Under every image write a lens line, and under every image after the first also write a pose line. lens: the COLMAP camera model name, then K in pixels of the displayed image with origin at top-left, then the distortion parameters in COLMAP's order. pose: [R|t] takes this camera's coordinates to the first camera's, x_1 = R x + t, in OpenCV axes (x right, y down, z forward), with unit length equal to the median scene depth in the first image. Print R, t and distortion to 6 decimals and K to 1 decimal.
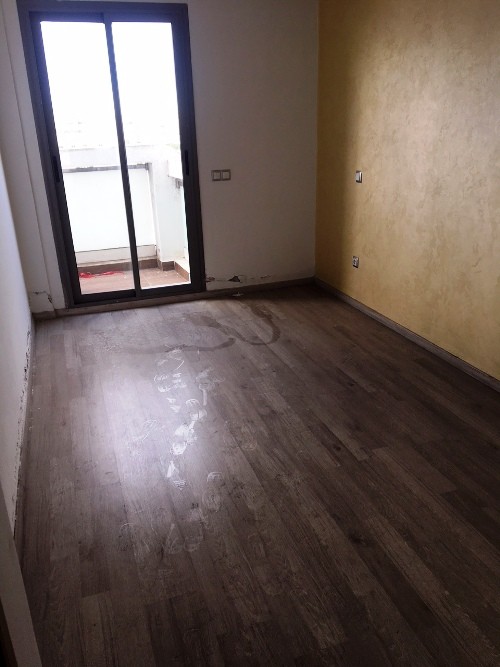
lens RADIAL K [[572.2, 0, 248.3], [0, 572.2, 336.0], [0, 0, 1]] dist [0.043640, -0.012136]
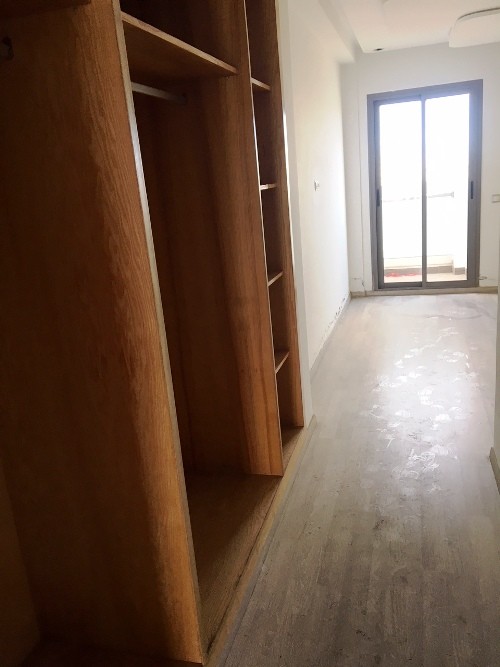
lens RADIAL K [[572.2, 0, 248.3], [0, 572.2, 336.0], [0, 0, 1]] dist [0.043640, -0.012136]
pose [[0.826877, 0.104377, -0.552613, 0.279256], [-0.137971, 0.990246, -0.019410, 0.158240], [0.545196, 0.092294, 0.833212, -0.444149]]
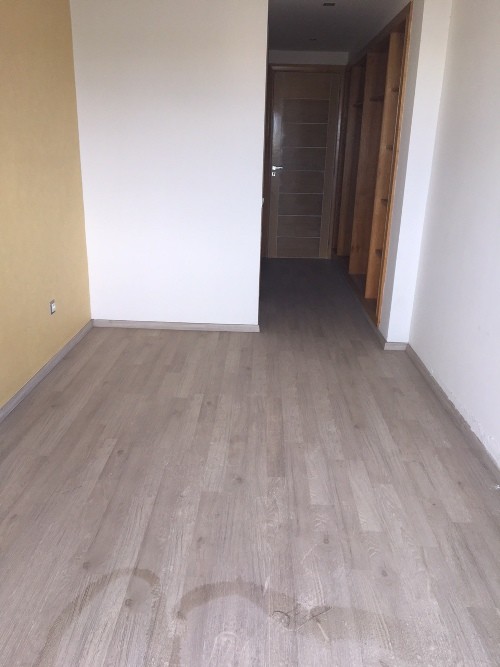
lens RADIAL K [[572.2, 0, 248.3], [0, 572.2, 336.0], [0, 0, 1]] dist [0.043640, -0.012136]
pose [[-0.942234, -0.095865, 0.320943, -0.204471], [0.123860, 0.790534, 0.599762, -0.432190], [-0.311212, 0.604868, -0.732995, 1.184561]]
